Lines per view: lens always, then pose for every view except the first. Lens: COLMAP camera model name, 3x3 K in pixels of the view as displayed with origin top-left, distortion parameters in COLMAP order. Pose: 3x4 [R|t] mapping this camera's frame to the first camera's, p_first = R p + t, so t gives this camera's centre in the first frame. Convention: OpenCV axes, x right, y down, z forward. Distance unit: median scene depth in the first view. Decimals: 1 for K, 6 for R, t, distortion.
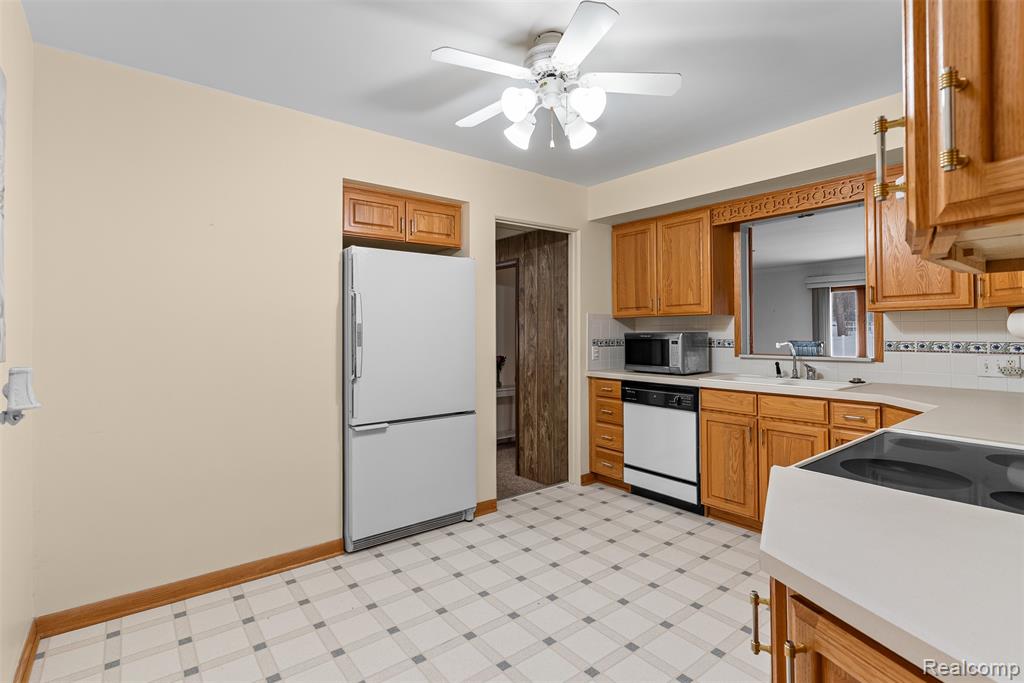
lens RADIAL K [[490.2, 0, 506.7], [0, 490.2, 326.9], [0, 0, 1]] dist [-0.000569, 0.001805]
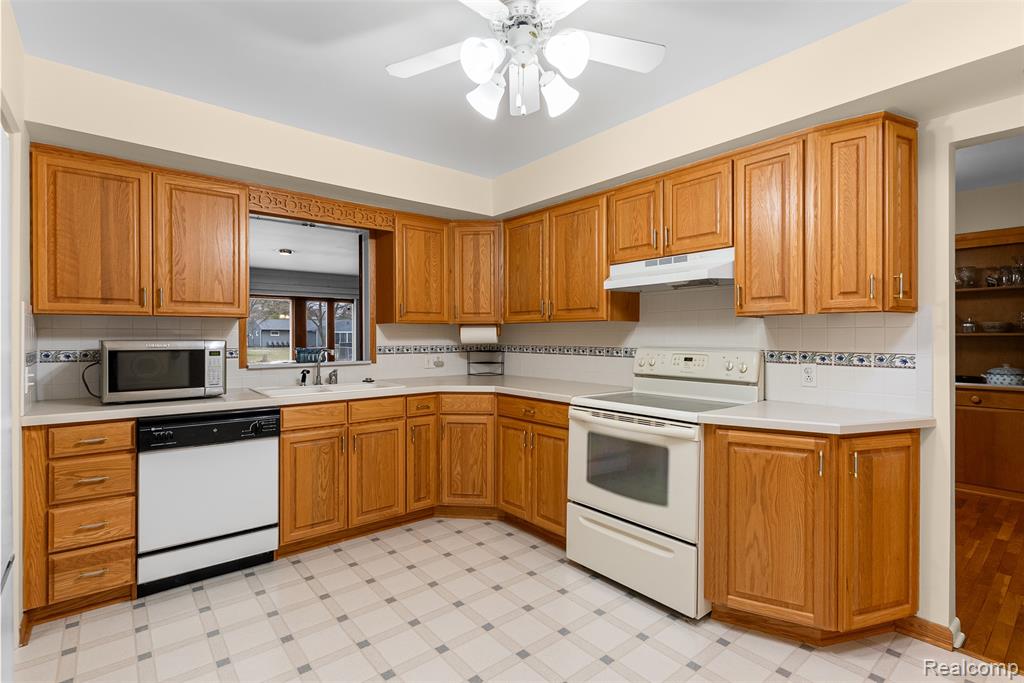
lens RADIAL K [[490.2, 0, 511.5], [0, 490.2, 340.3], [0, 0, 1]] dist [-0.000569, 0.001805]
pose [[-0.031345, -0.001410, 0.999508, -0.400364], [-0.007785, 0.999969, 0.001167, 0.007579], [-0.999478, -0.007744, -0.031355, 0.571324]]
